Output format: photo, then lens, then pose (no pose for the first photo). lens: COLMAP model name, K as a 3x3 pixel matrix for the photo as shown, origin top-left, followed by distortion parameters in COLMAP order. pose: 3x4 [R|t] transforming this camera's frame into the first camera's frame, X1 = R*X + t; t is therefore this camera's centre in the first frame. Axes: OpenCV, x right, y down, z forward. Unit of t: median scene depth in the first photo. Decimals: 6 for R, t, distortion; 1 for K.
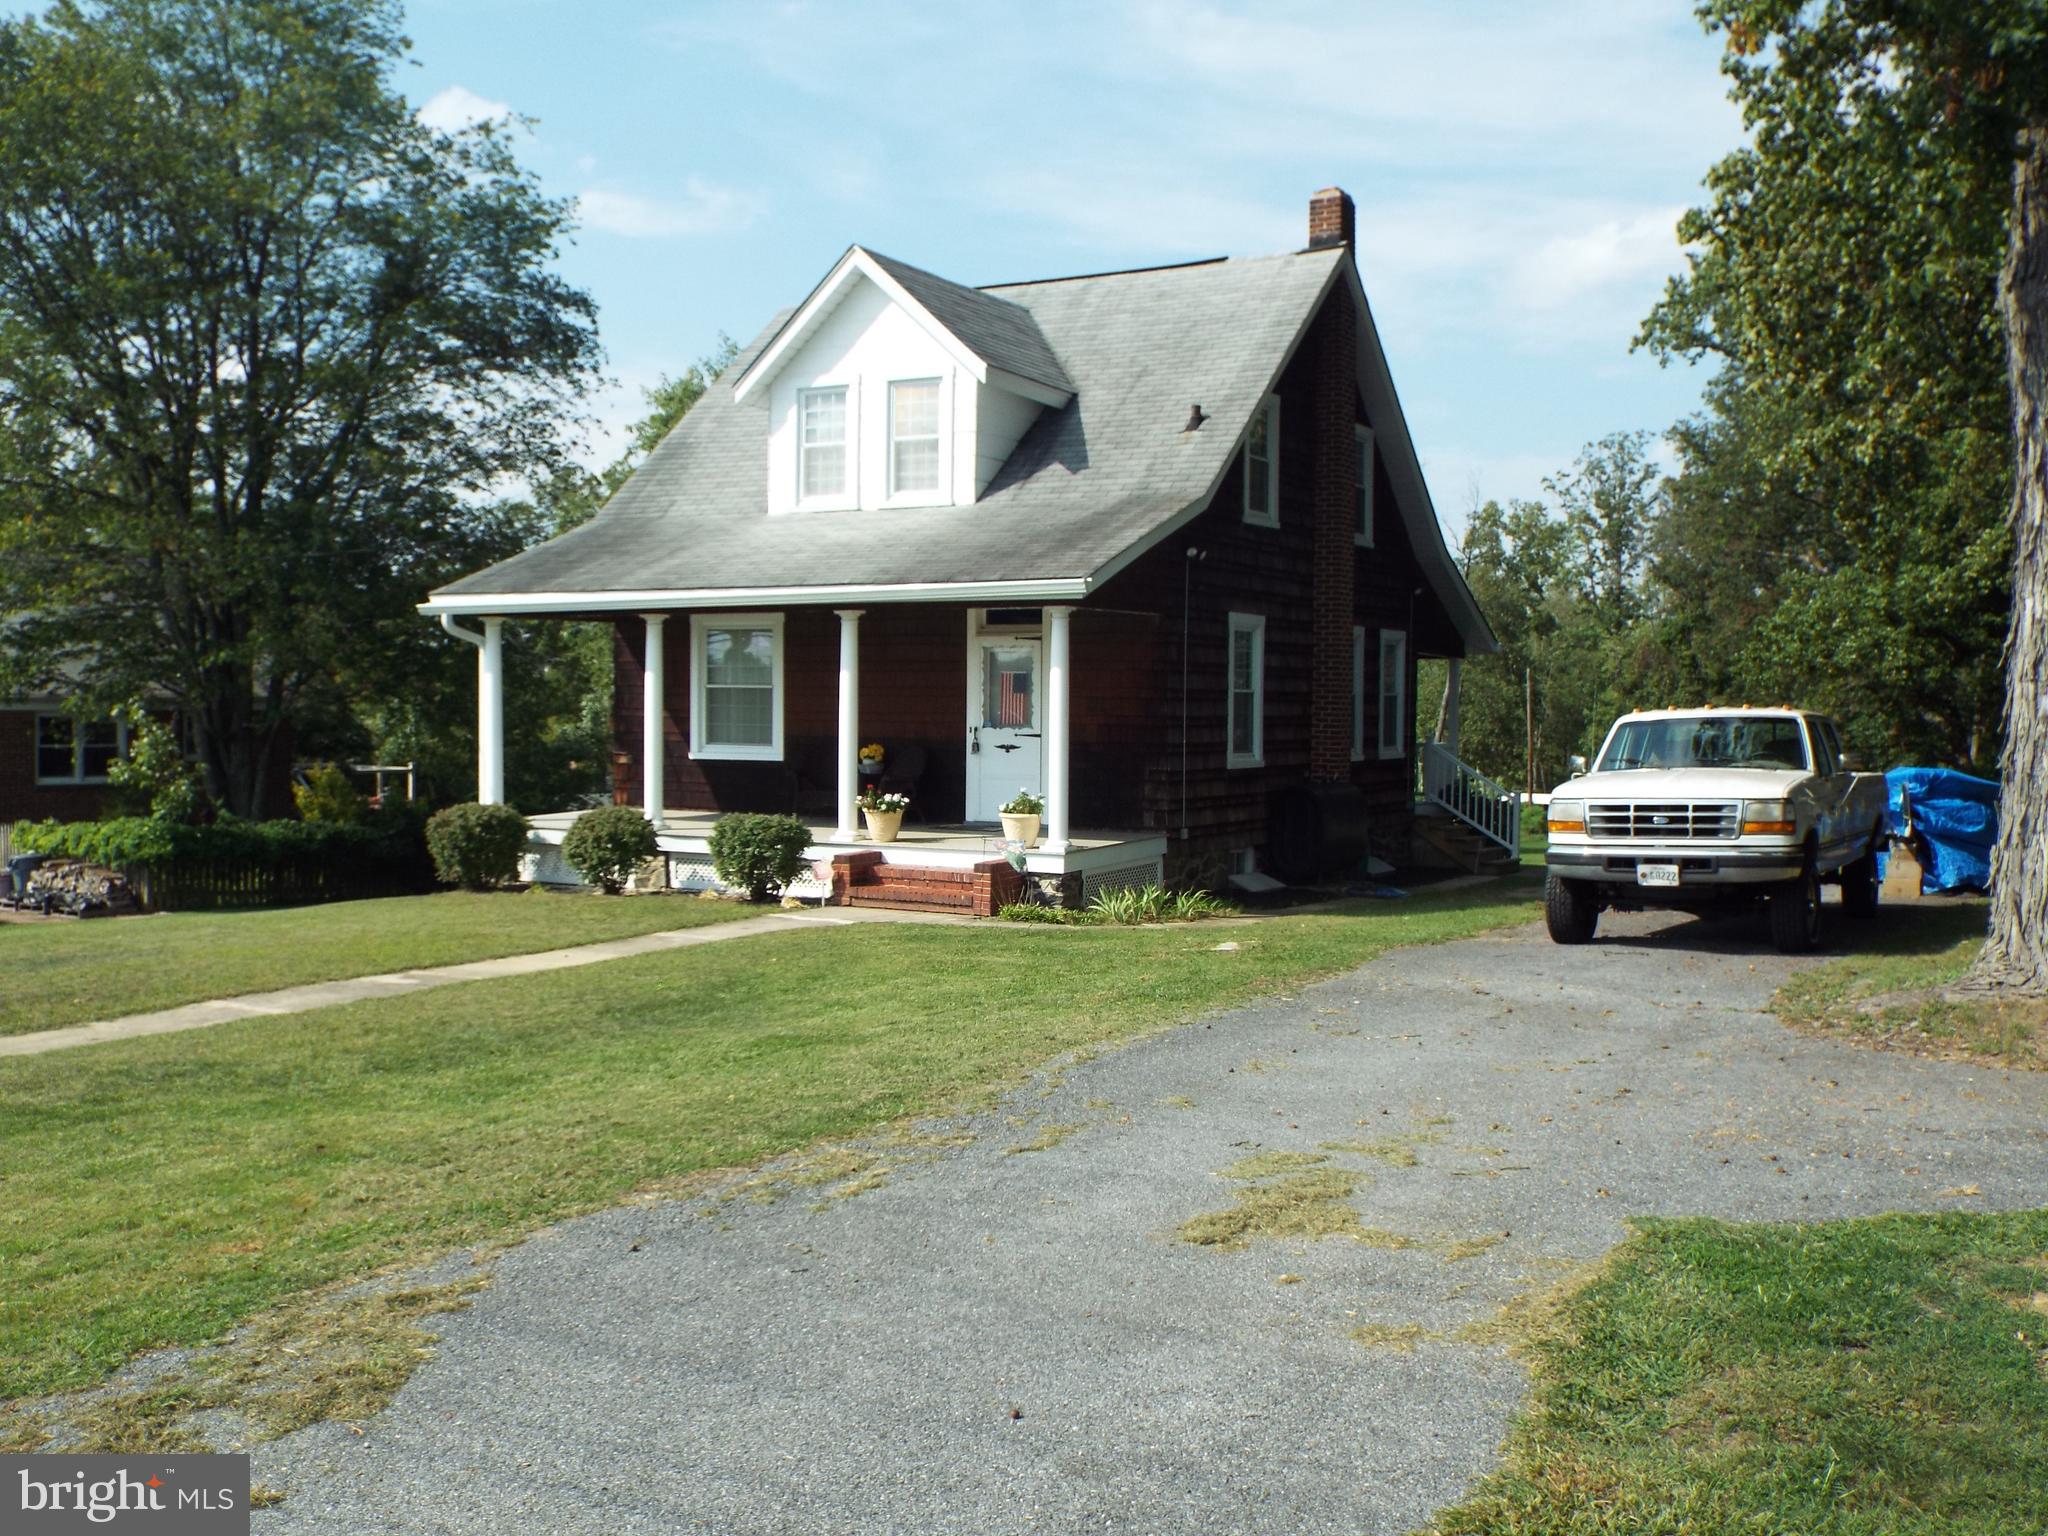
lens RADIAL K [[1987.4, 0, 1024.0], [0, 1987.4, 768.0], [0, 0, 1]] dist [0.008873, 0.002487]
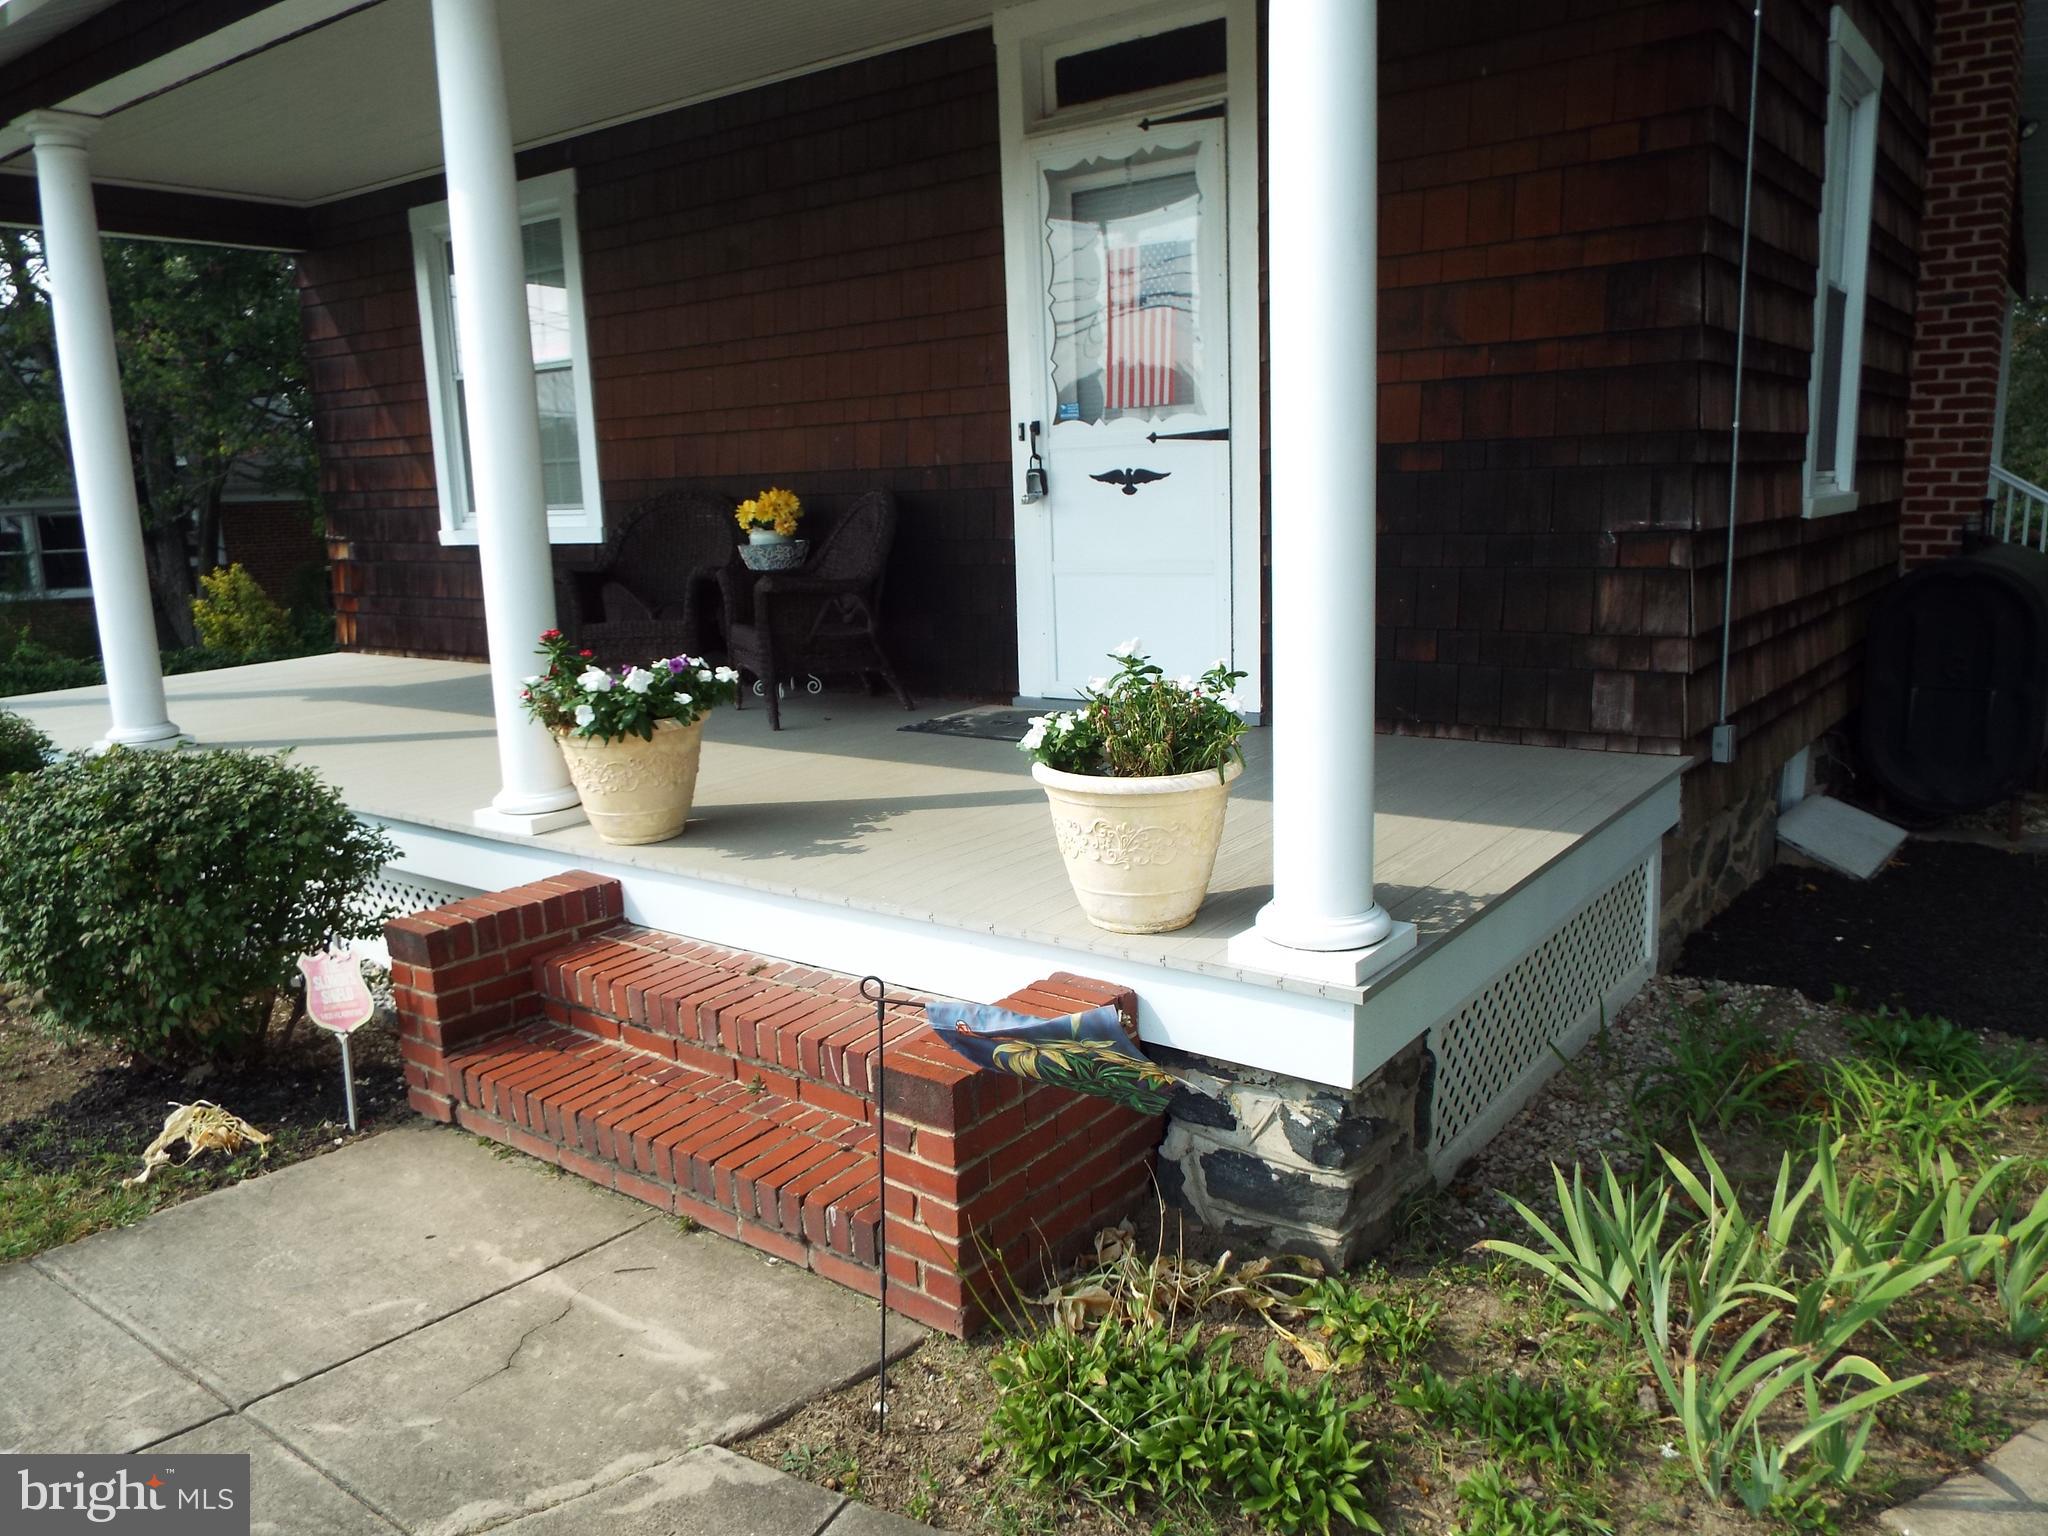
lens RADIAL K [[1506.3, 0, 1019.7], [0, 1506.3, 759.8], [0, 0, 1]] dist [0.000260, 0.001835]
pose [[0.990417, -0.016235, -0.137154, 0.007107], [0.035571, 0.989550, 0.139735, 0.000387], [0.133452, -0.143275, 0.980644, 0.717838]]
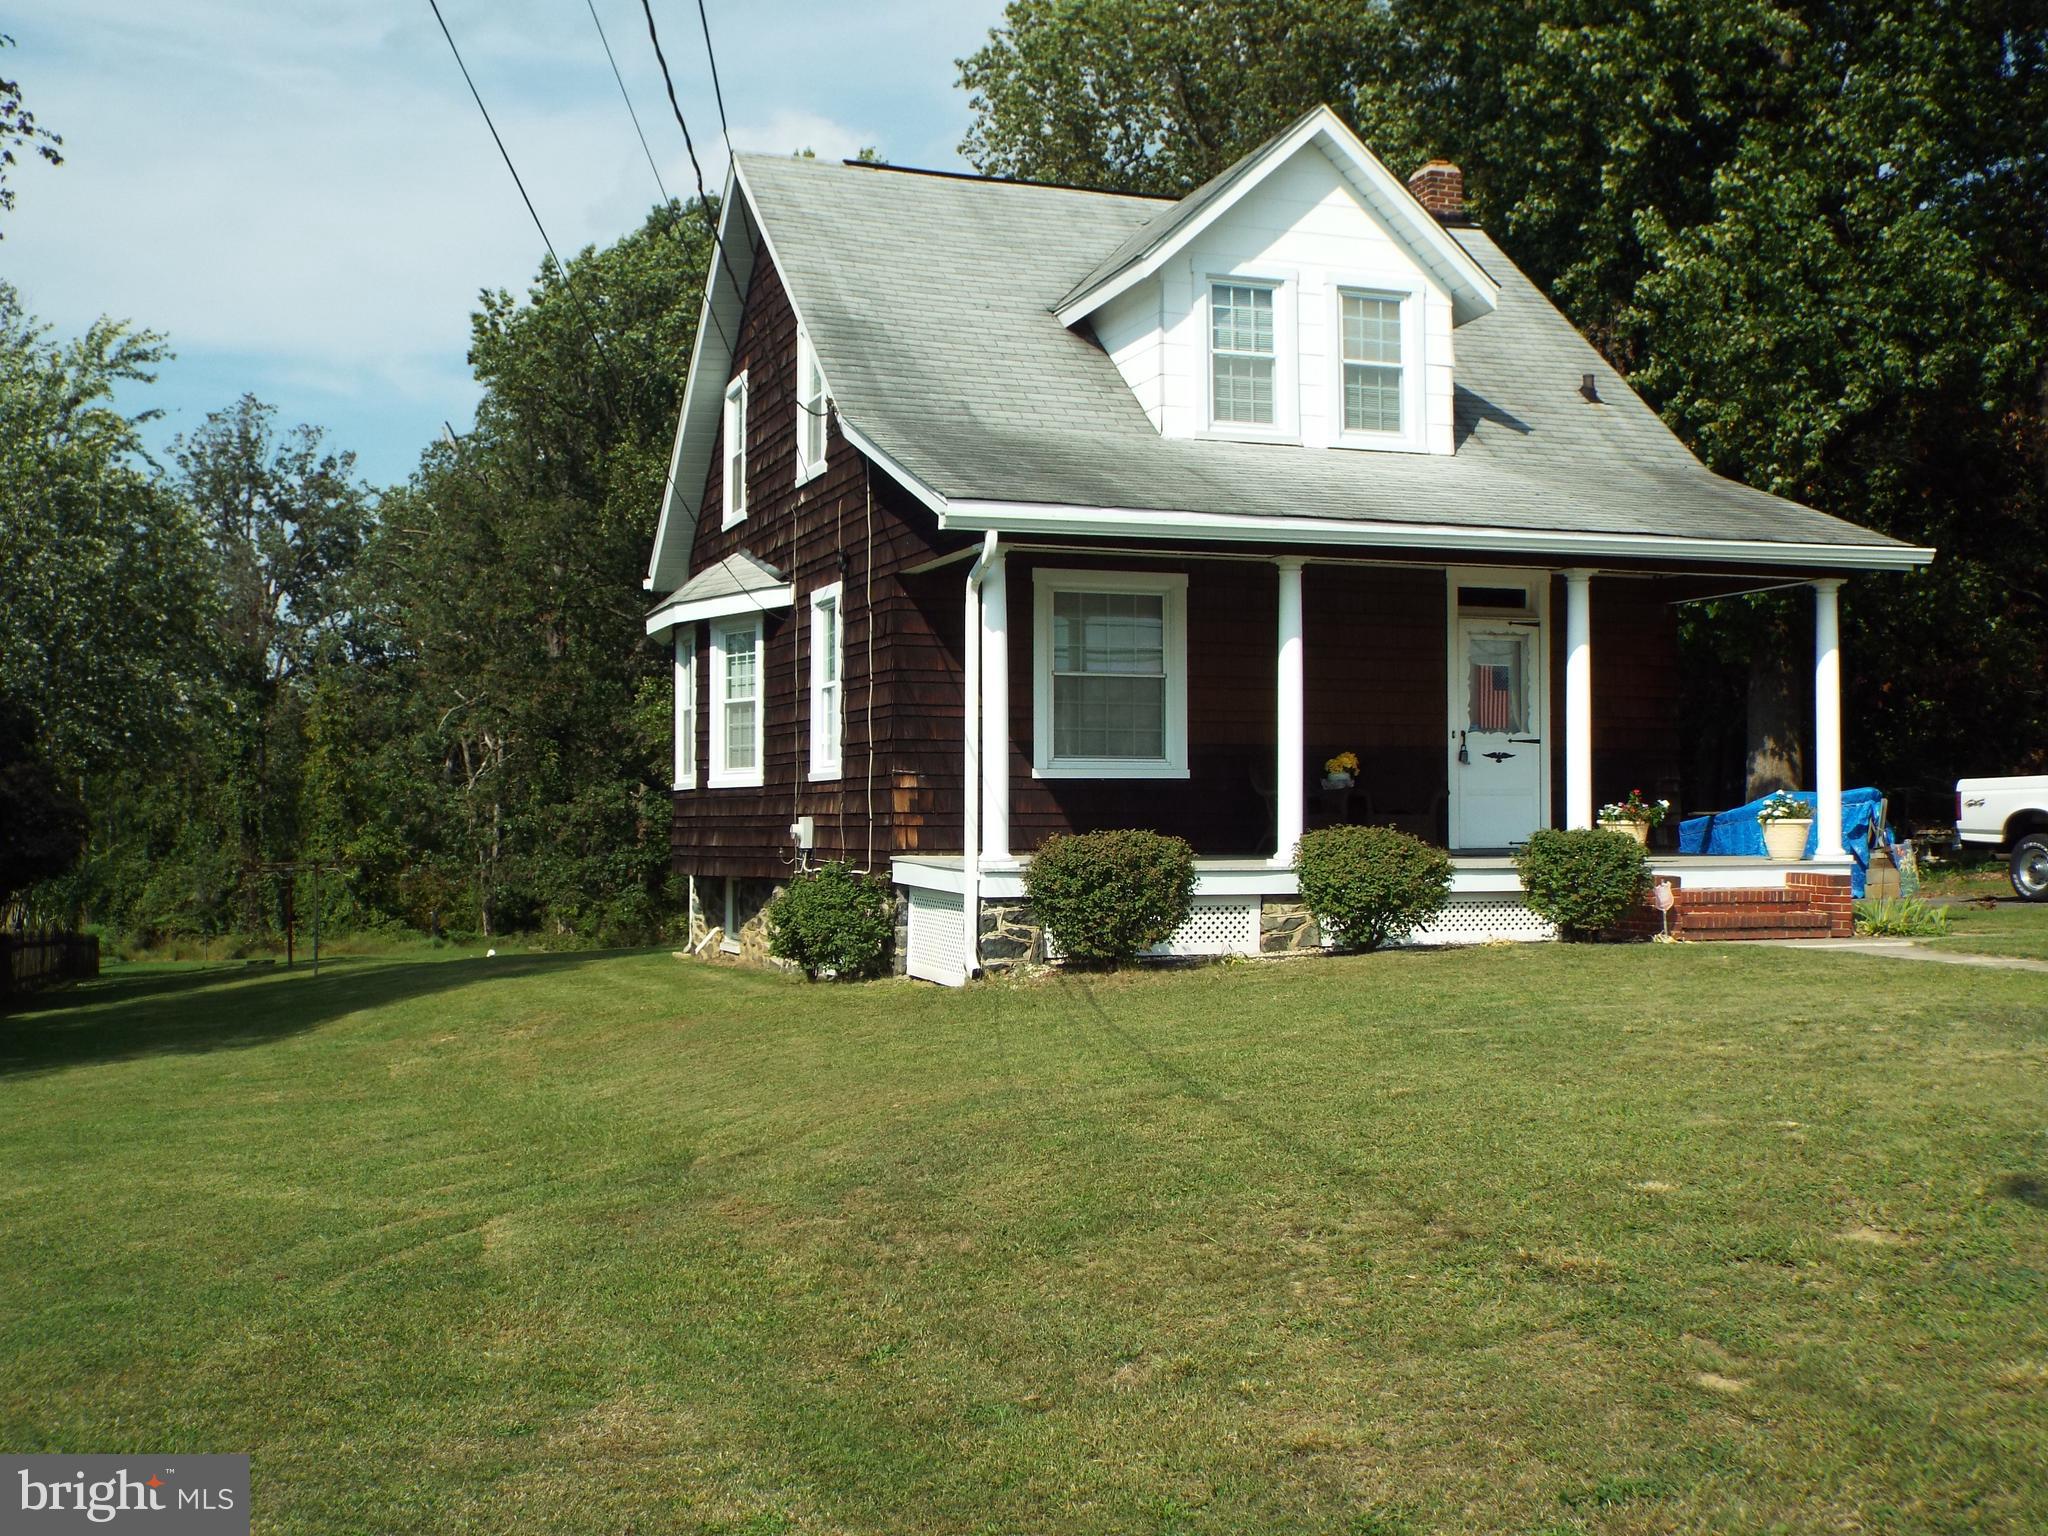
lens RADIAL K [[2199.5, 0, 1024.0], [0, 2199.5, 768.0], [0, 0, 1]] dist [-0.006816, -0.016011]
pose [[0.647423, 0.009601, 0.762070, -0.792791], [0.034102, 0.998554, -0.041553, 0.024529], [-0.761367, 0.052890, 0.646160, 0.544669]]
